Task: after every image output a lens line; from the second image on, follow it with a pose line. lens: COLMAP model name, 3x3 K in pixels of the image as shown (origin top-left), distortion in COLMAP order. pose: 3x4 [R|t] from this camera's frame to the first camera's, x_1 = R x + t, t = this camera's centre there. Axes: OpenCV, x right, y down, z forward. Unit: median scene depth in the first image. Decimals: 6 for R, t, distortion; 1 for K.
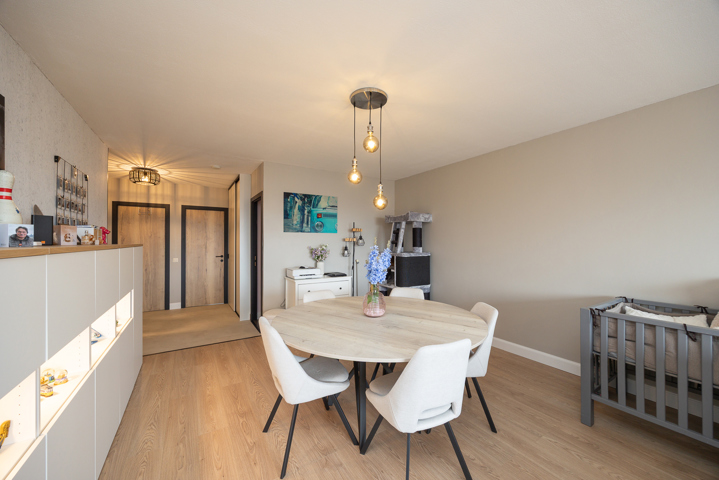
lens RADIAL K [[284.6, 0, 366.5], [0, 284.6, 240.3], [0, 0, 1]] dist [-0.000727, -0.000119]
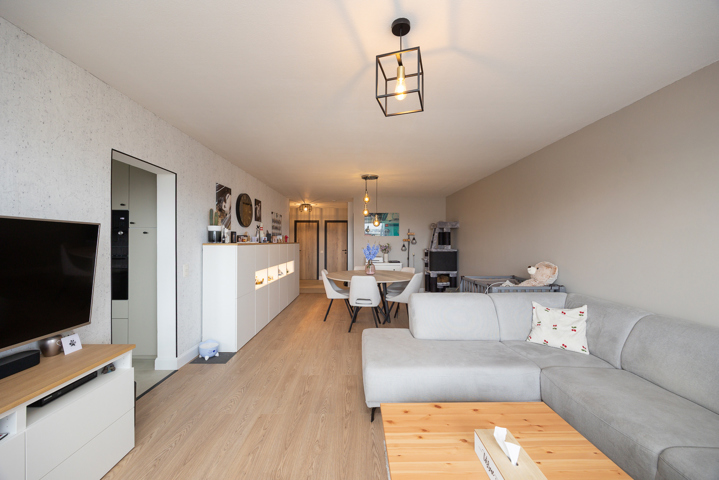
lens RADIAL K [[284.6, 0, 358.5], [0, 284.6, 241.3], [0, 0, 1]] dist [-0.000727, -0.000119]
pose [[0.852714, 0.000444, -0.522379, 0.475684], [0.002294, 0.999987, 0.004595, -0.003070], [0.522374, -0.005117, 0.852701, -0.411880]]
